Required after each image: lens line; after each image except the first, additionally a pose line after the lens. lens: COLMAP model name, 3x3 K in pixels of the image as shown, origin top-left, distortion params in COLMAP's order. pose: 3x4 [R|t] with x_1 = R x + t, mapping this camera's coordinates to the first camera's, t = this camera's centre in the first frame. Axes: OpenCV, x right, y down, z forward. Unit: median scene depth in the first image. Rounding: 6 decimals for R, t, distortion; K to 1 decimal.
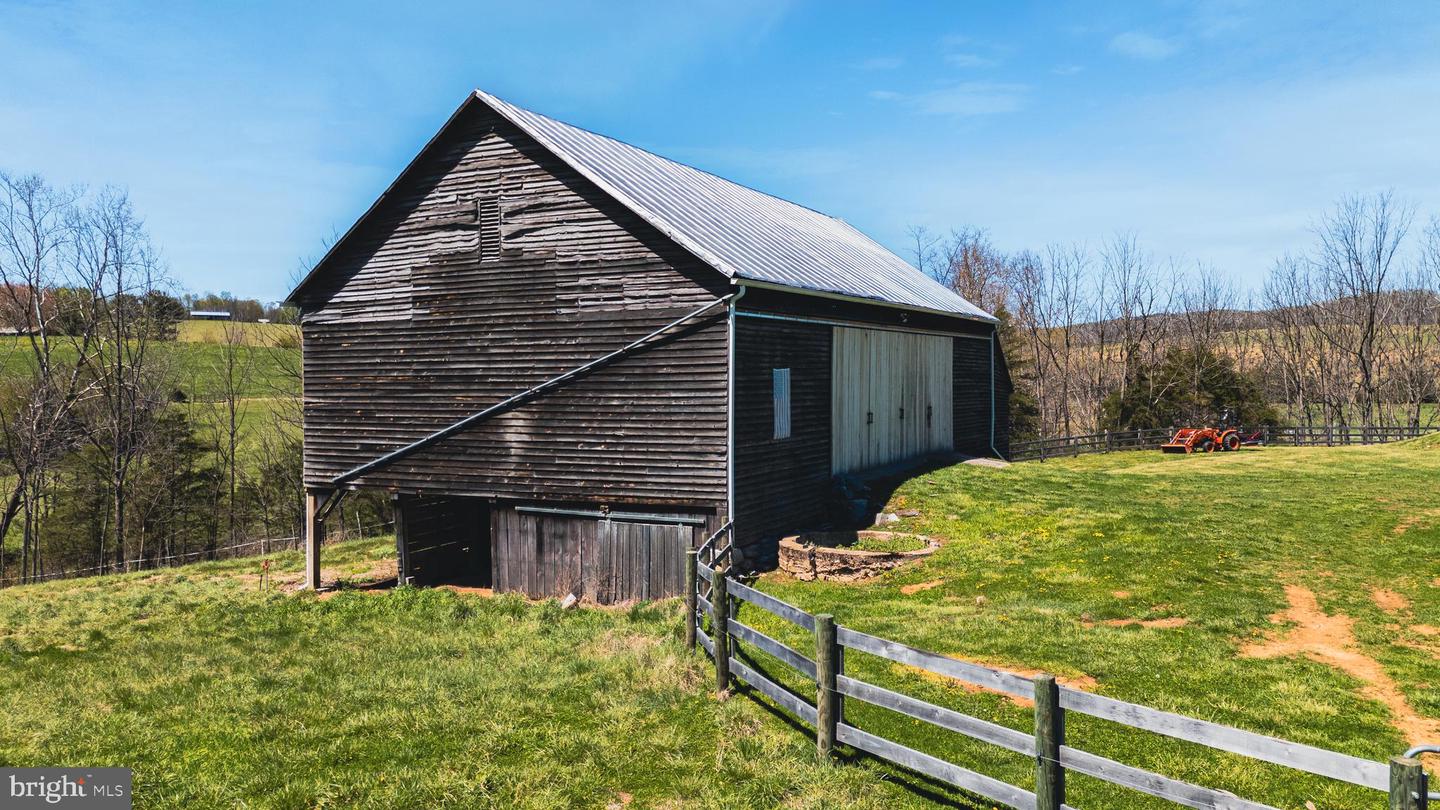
lens RADIAL K [[1054.8, 0, 720.0], [0, 1054.8, 405.0], [0, 0, 1]] dist [0.060716, -0.047430]
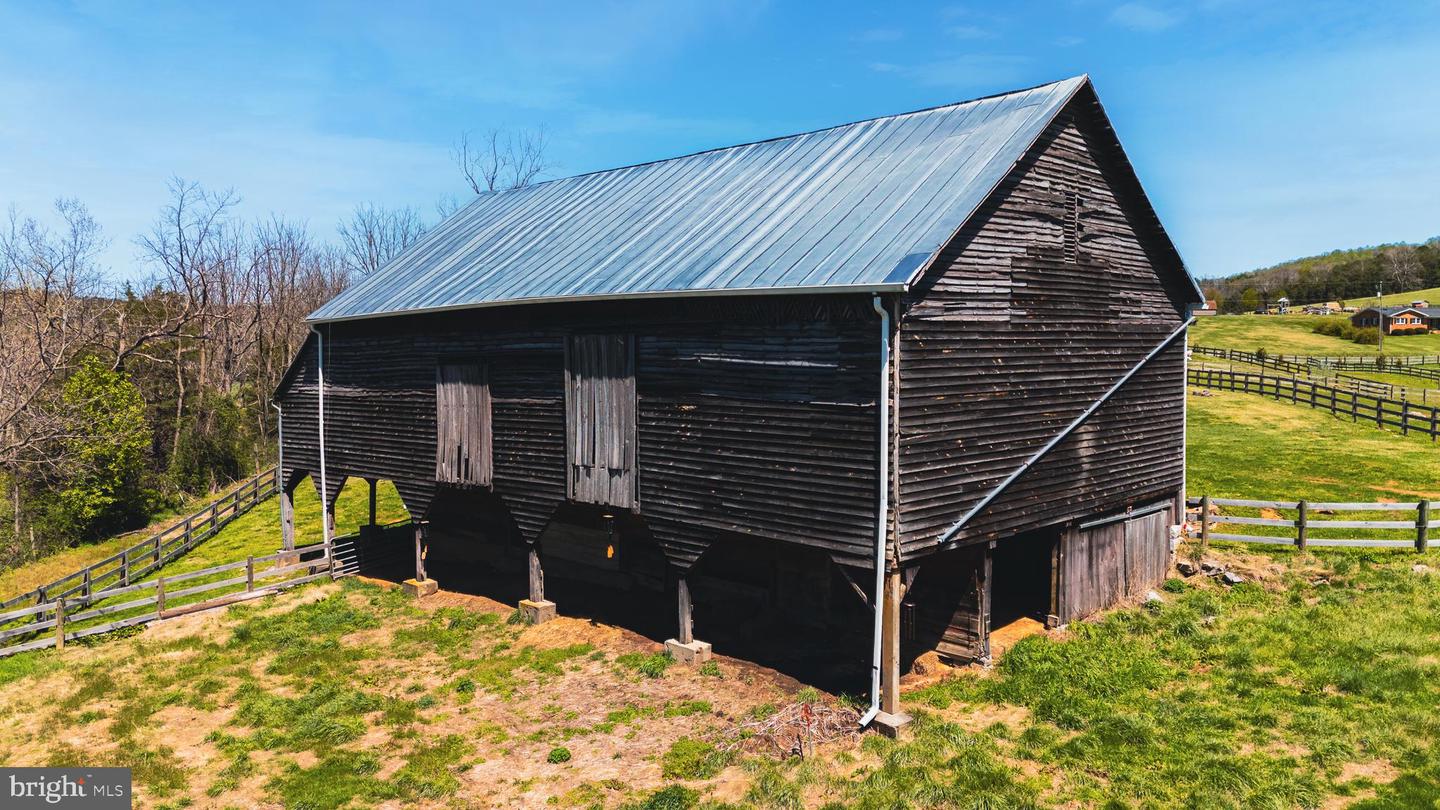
lens RADIAL K [[1054.8, 0, 720.0], [0, 1054.8, 405.0], [0, 0, 1]] dist [0.060716, -0.047430]
pose [[0.292896, -0.041286, 0.955253, -1.159097], [0.034345, 0.998877, 0.032641, -0.052031], [-0.955527, 0.023248, 0.293985, 0.997595]]
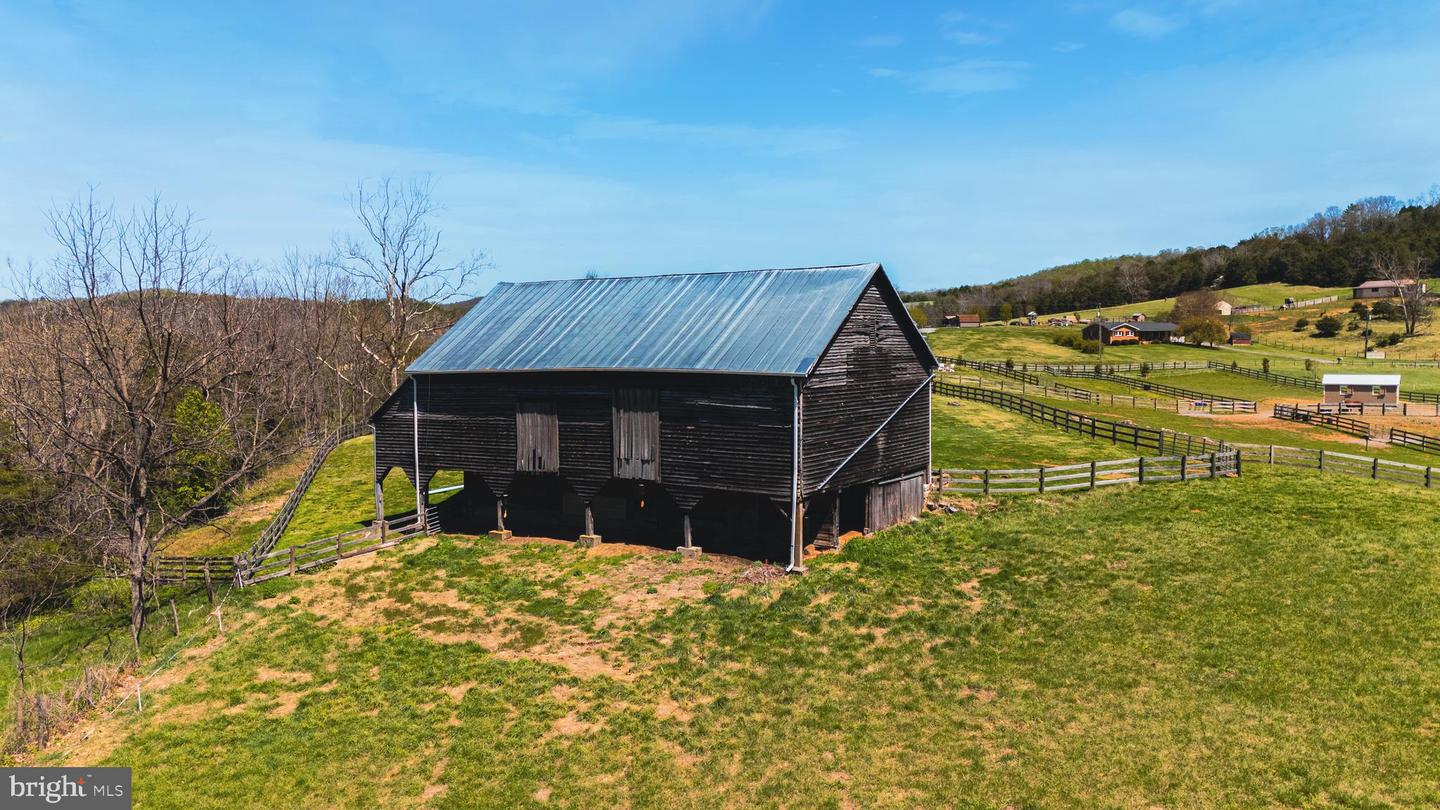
lens RADIAL K [[1054.8, 0, 720.0], [0, 1054.8, 405.0], [0, 0, 1]] dist [0.060716, -0.047430]
pose [[0.108929, -0.044512, 0.993052, -2.040482], [0.039038, 0.998418, 0.040470, -0.127354], [-0.993283, 0.034358, 0.110494, 1.039316]]
